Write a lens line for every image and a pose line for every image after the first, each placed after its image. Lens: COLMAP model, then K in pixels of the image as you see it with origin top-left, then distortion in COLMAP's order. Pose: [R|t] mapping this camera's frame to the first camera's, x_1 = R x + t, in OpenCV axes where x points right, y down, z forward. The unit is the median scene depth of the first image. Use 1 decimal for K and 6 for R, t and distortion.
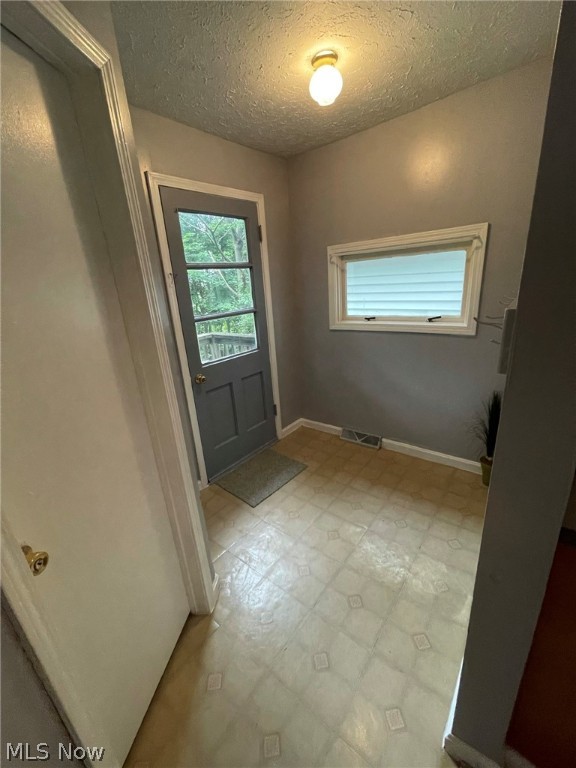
lens RADIAL K [[310.8, 0, 287.5], [0, 310.8, 385.1], [0, 0, 1]] dist [-0.002939, -0.000218]
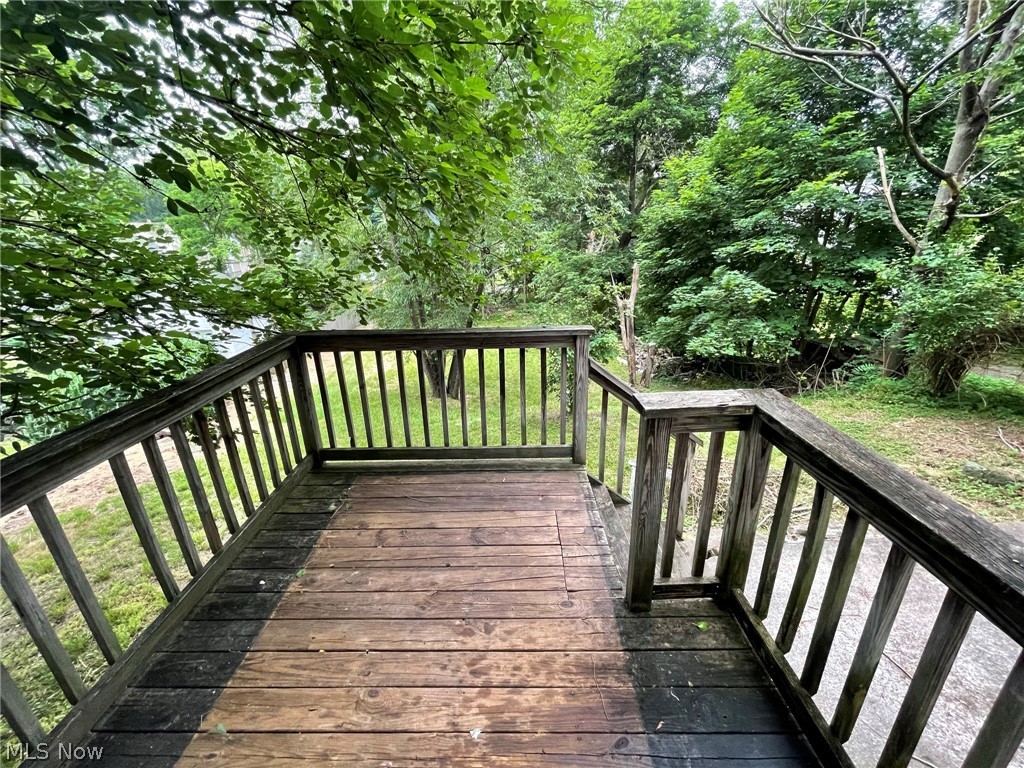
lens RADIAL K [[414.4, 0, 509.8], [0, 414.4, 380.7], [0, 0, 1]] dist [-0.002939, -0.000218]
pose [[0.623030, 0.325447, -0.711279, -0.033443], [-0.270789, 0.942845, 0.194209, -0.054377], [0.733831, 0.071608, 0.675548, 0.162341]]
